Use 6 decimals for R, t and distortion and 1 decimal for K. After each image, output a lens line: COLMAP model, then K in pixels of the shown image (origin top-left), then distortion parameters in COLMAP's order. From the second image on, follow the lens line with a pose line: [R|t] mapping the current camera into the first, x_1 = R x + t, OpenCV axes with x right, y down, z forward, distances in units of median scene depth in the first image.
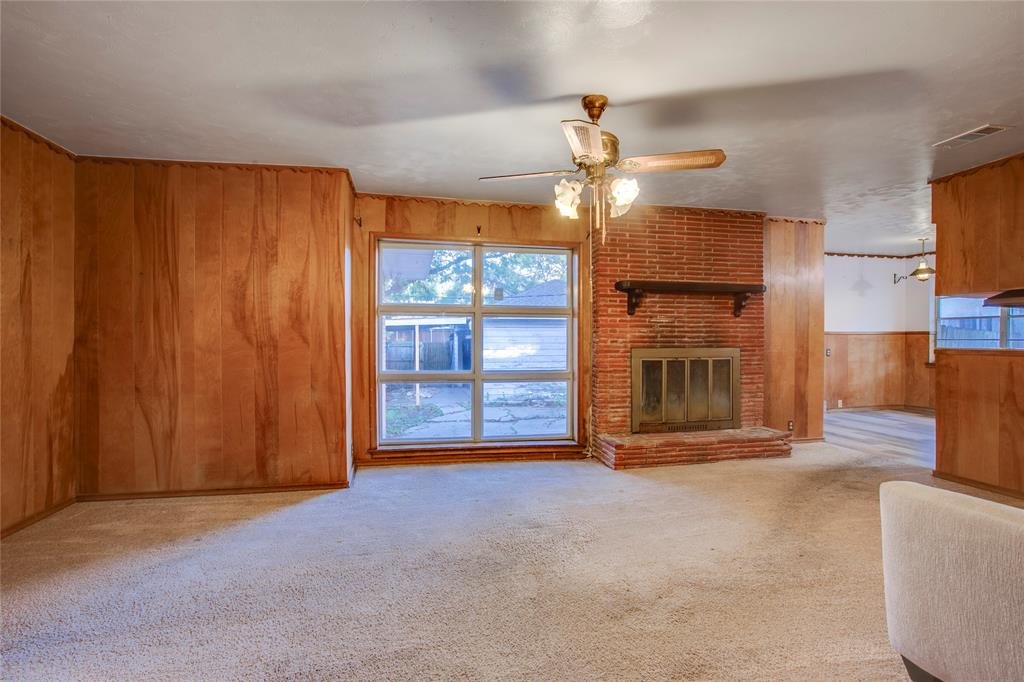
lens RADIAL K [[529.2, 0, 504.7], [0, 529.2, 340.5], [0, 0, 1]] dist [-0.014551, 0.002934]
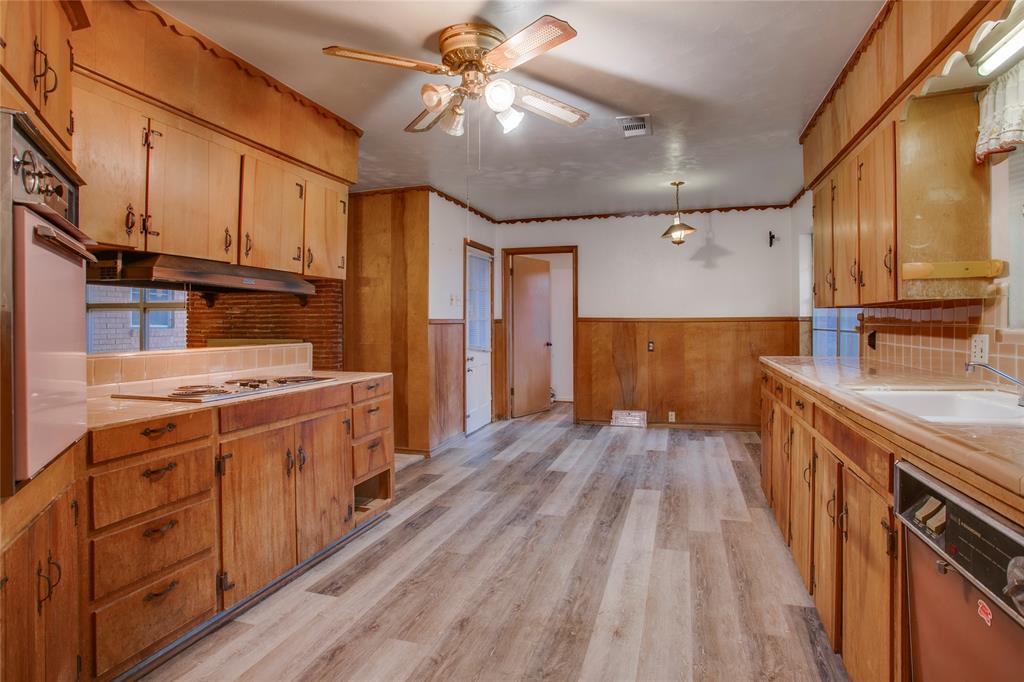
lens RADIAL K [[529.2, 0, 515.4], [0, 529.2, 332.1], [0, 0, 1]] dist [-0.014551, 0.002934]
pose [[0.862484, 0.004166, -0.506068, 1.161688], [0.001347, 0.999944, 0.010527, -0.007856], [0.506083, -0.009762, 0.862429, 0.361209]]
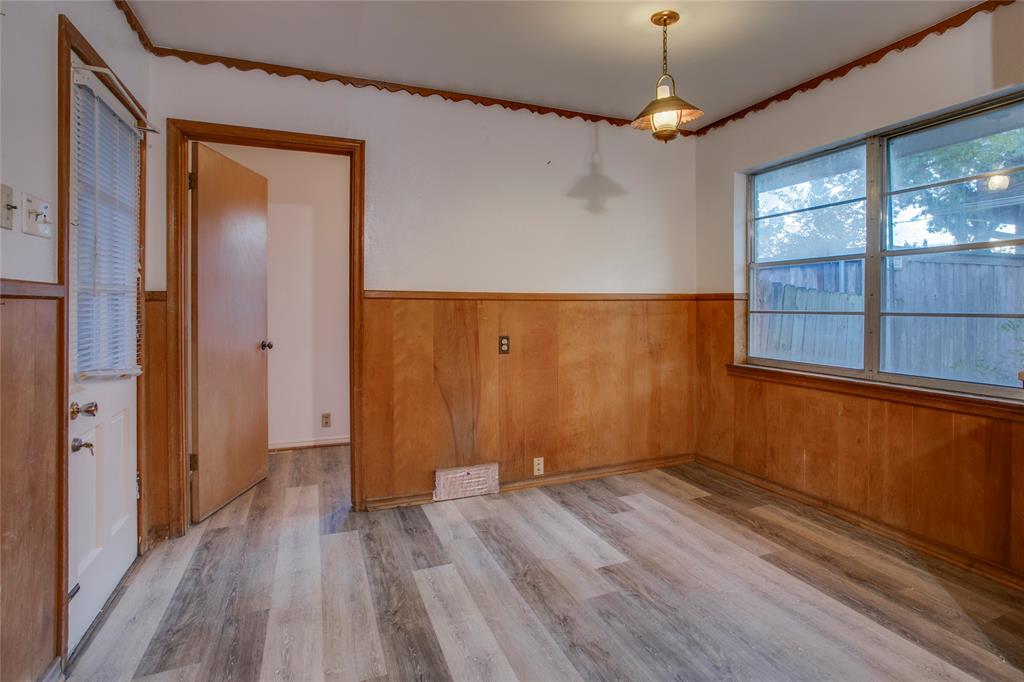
lens RADIAL K [[529.2, 0, 530.5], [0, 529.2, 306.7], [0, 0, 1]] dist [-0.014551, 0.002934]
pose [[0.985392, -0.003697, 0.170262, 0.789466], [0.004374, 0.999984, -0.003602, -0.007580], [-0.170246, 0.004294, 0.985392, 0.828254]]
